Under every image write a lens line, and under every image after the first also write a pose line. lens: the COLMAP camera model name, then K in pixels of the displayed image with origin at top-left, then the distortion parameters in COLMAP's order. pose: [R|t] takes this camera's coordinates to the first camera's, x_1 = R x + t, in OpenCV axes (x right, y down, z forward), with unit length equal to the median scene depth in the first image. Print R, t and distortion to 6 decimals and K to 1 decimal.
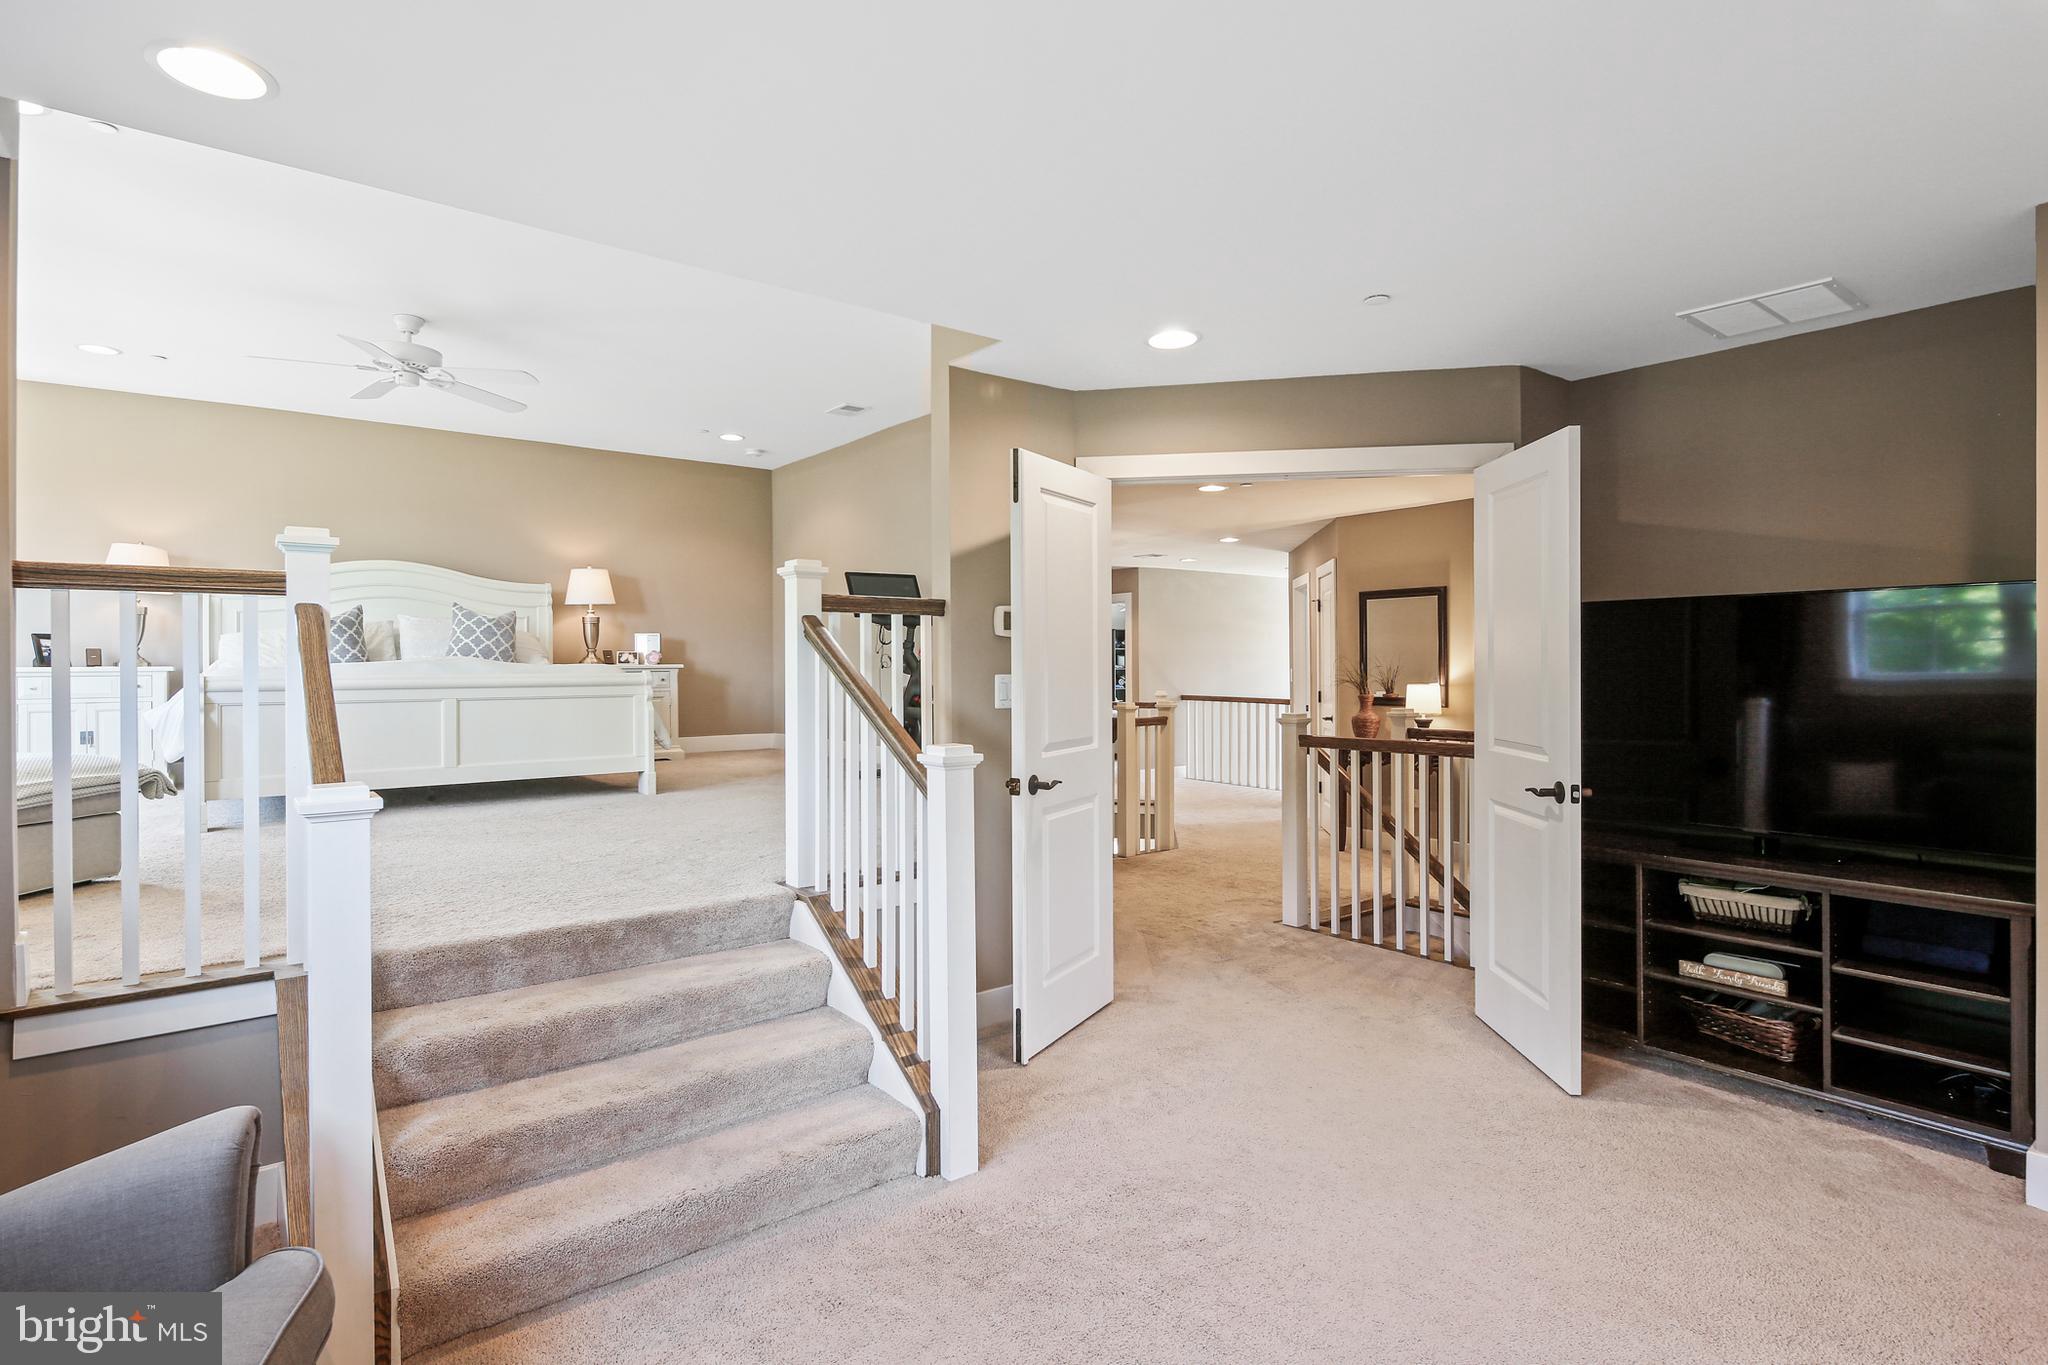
lens RADIAL K [[998.9, 0, 974.4], [0, 998.9, 683.4], [0, 0, 1]] dist [0.001522, -0.001755]
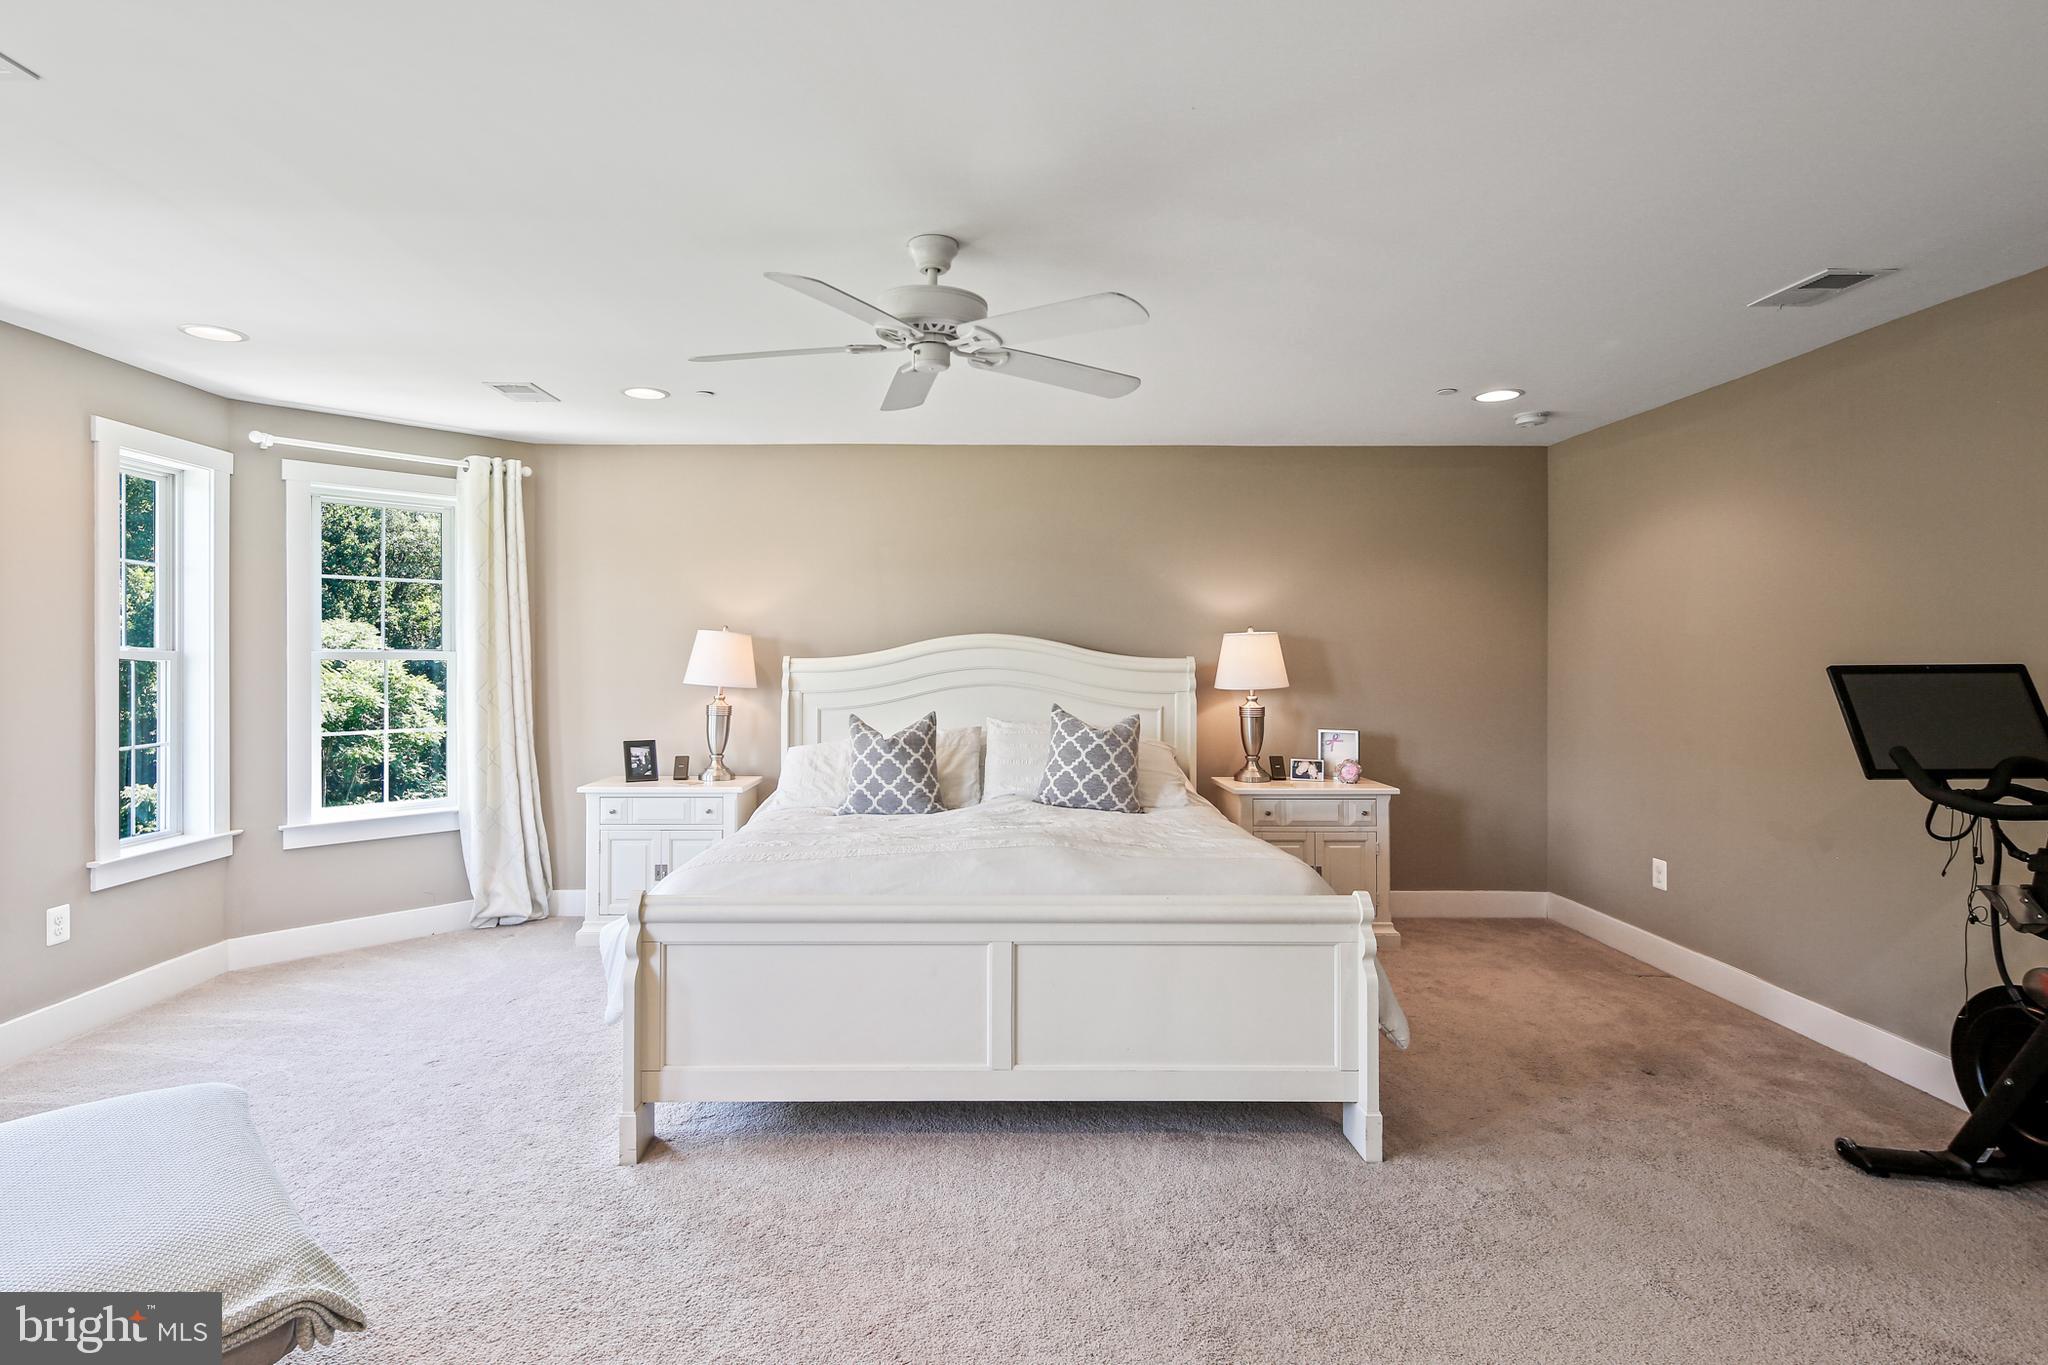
lens RADIAL K [[998.9, 0, 1018.9], [0, 998.9, 673.8], [0, 0, 1]] dist [0.001522, -0.001755]
pose [[0.828464, 0.007961, -0.559986, -0.172027], [-0.007293, 0.999968, 0.003427, -0.104124], [0.559995, 0.001245, 0.828495, 0.444332]]
